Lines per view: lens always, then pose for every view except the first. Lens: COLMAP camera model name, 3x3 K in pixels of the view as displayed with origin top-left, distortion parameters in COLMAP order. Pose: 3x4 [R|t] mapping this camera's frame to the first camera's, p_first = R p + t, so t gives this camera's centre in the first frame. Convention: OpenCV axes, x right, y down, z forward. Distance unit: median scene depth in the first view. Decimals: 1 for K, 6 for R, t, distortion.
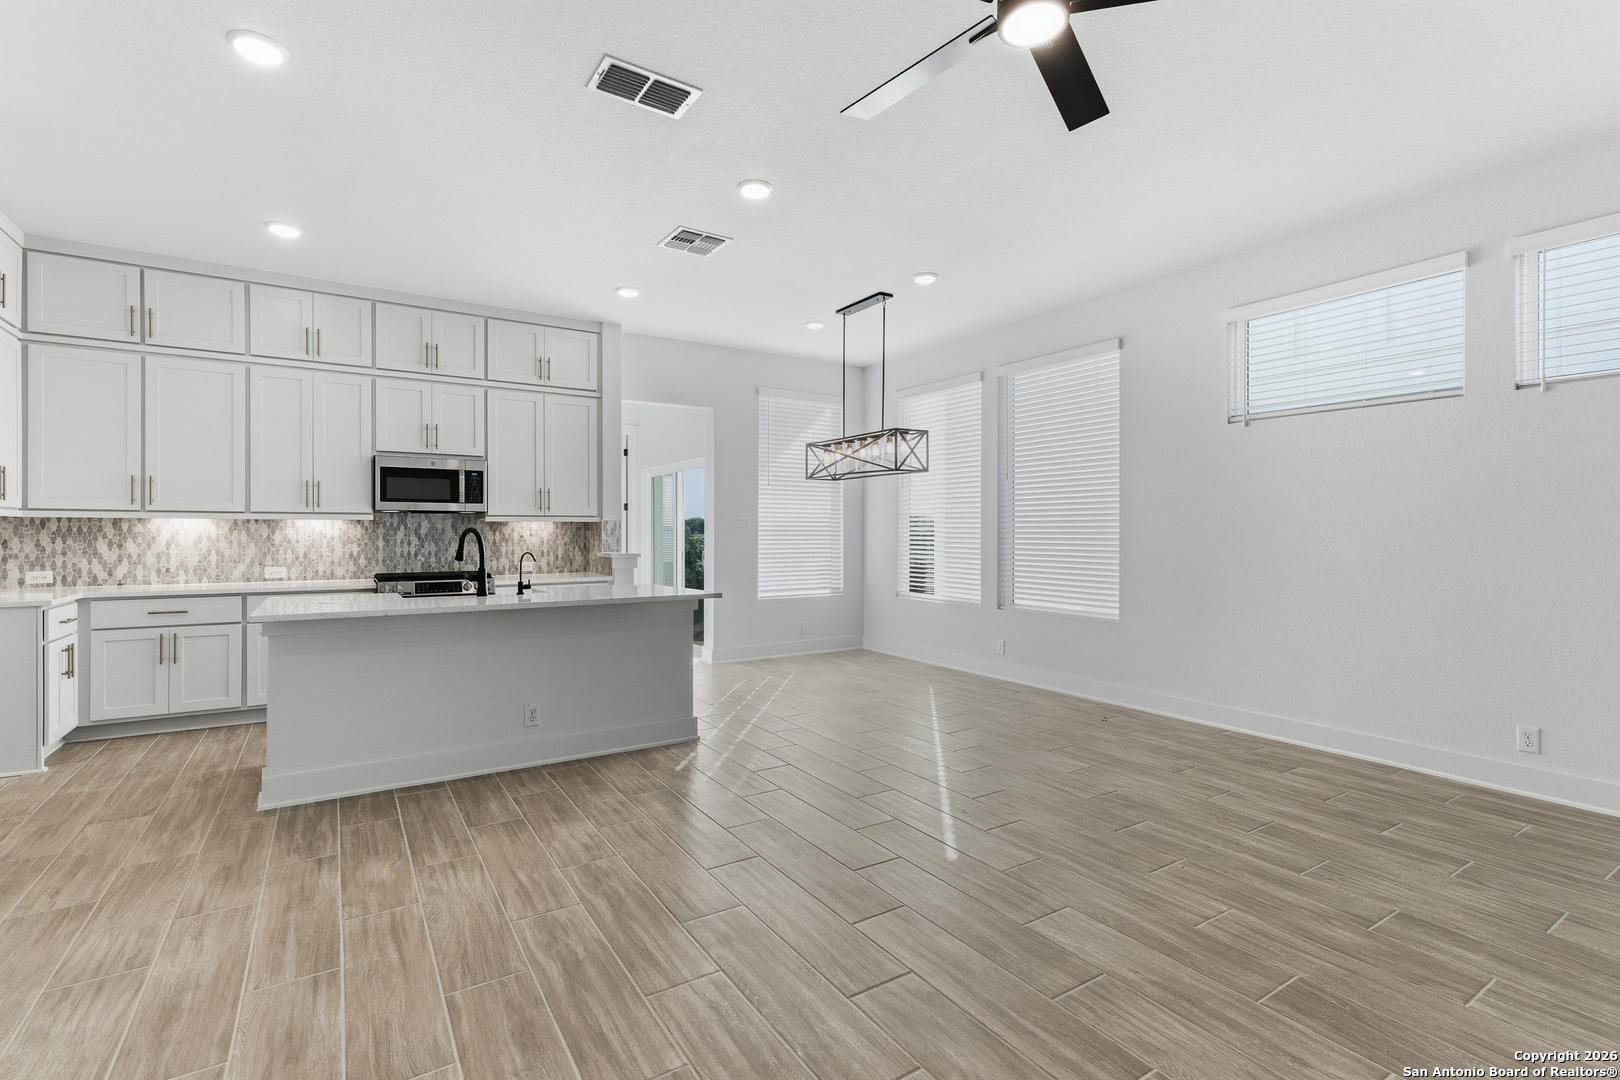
lens RADIAL K [[744.1, 0, 807.1], [0, 744.1, 534.9], [0, 0, 1]] dist [-0.000162, 0.003126]
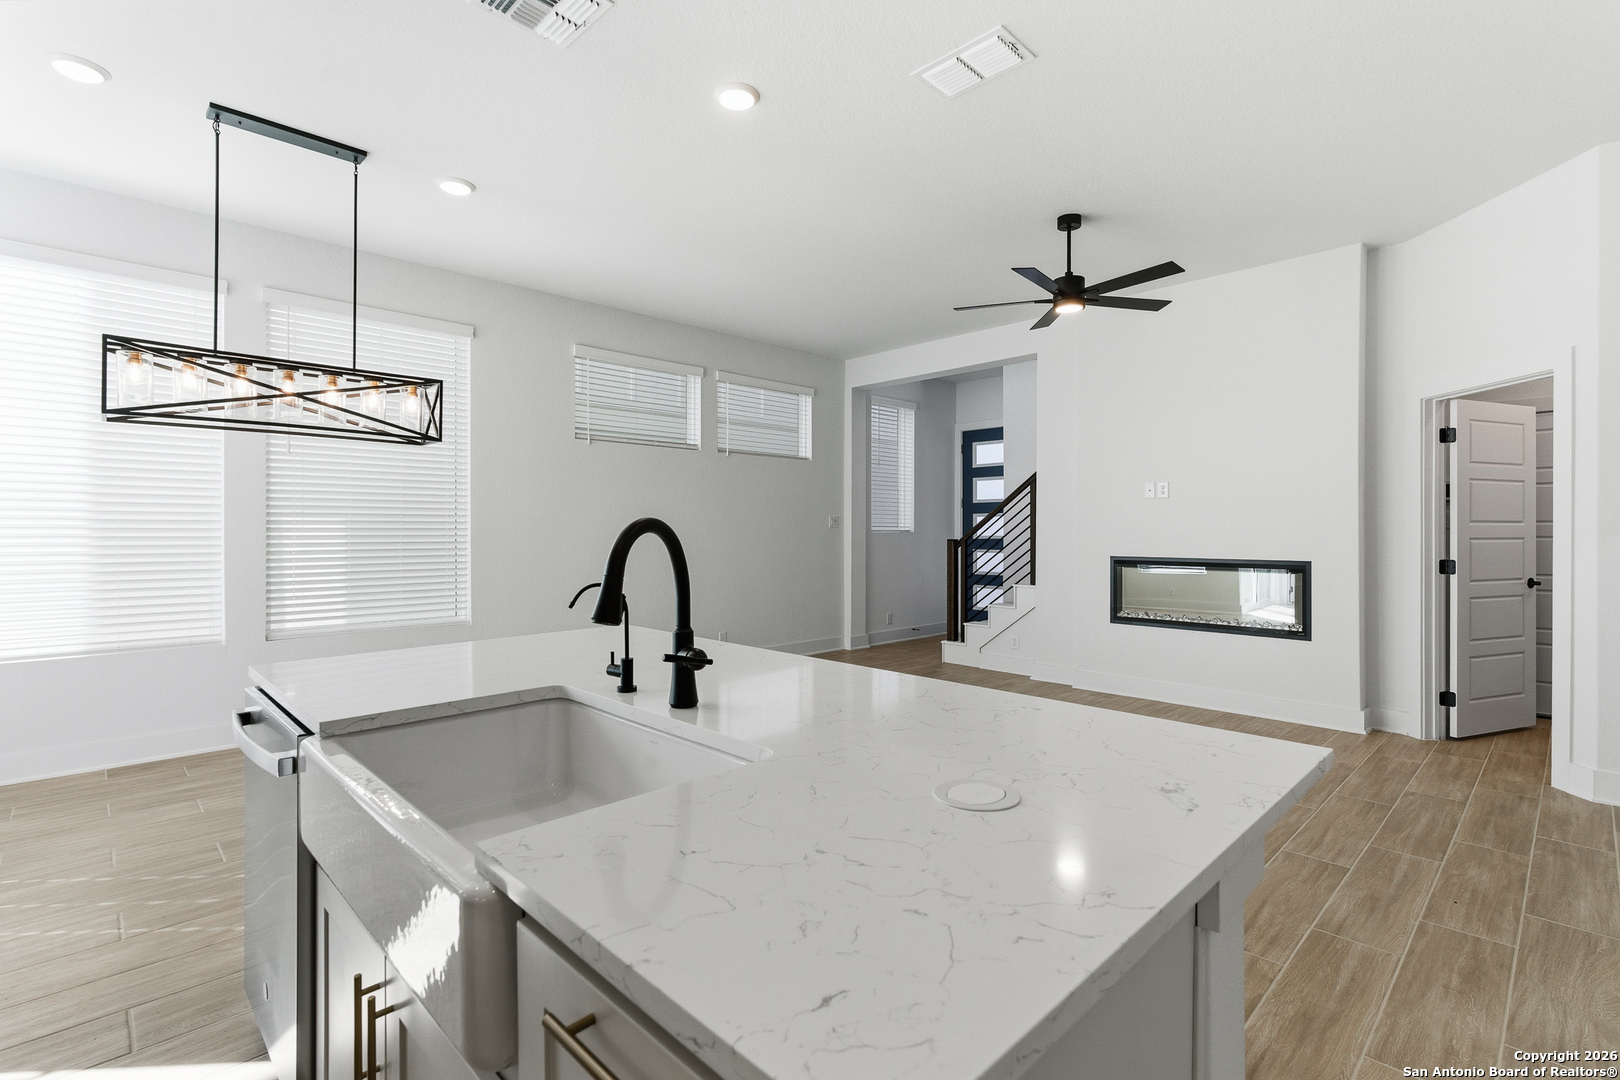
lens RADIAL K [[749.8, 0, 807.0], [0, 749.8, 531.1], [0, 0, 1]] dist [0.001399, 0.001557]
pose [[-0.200324, -0.003308, 0.979724, -0.635127], [0.002103, 0.999991, 0.003807, -0.003768], [-0.979728, 0.002823, -0.200315, 0.794536]]
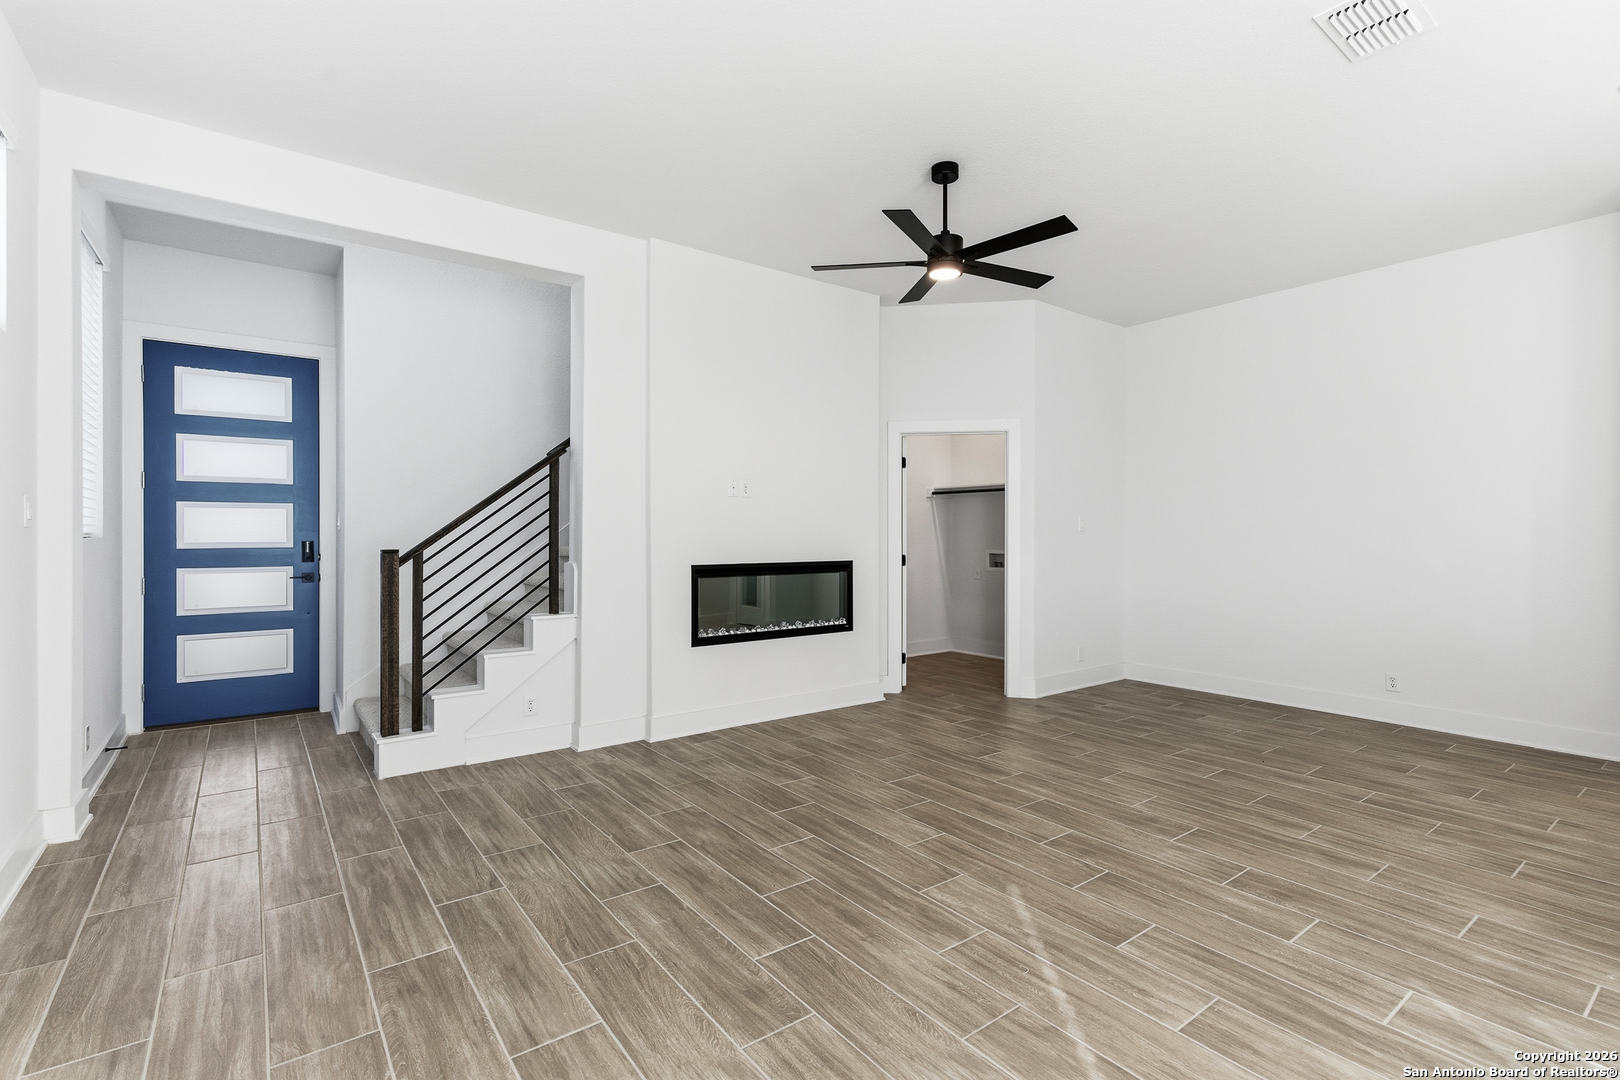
lens RADIAL K [[748.0, 0, 811.2], [0, 748.0, 534.5], [0, 0, 1]] dist [0.006388, 0.000569]
pose [[-0.997164, -0.002154, -0.075232, 0.281549], [-0.002548, 0.999984, 0.005146, -0.002925], [0.075220, 0.005323, -0.997153, 1.034415]]
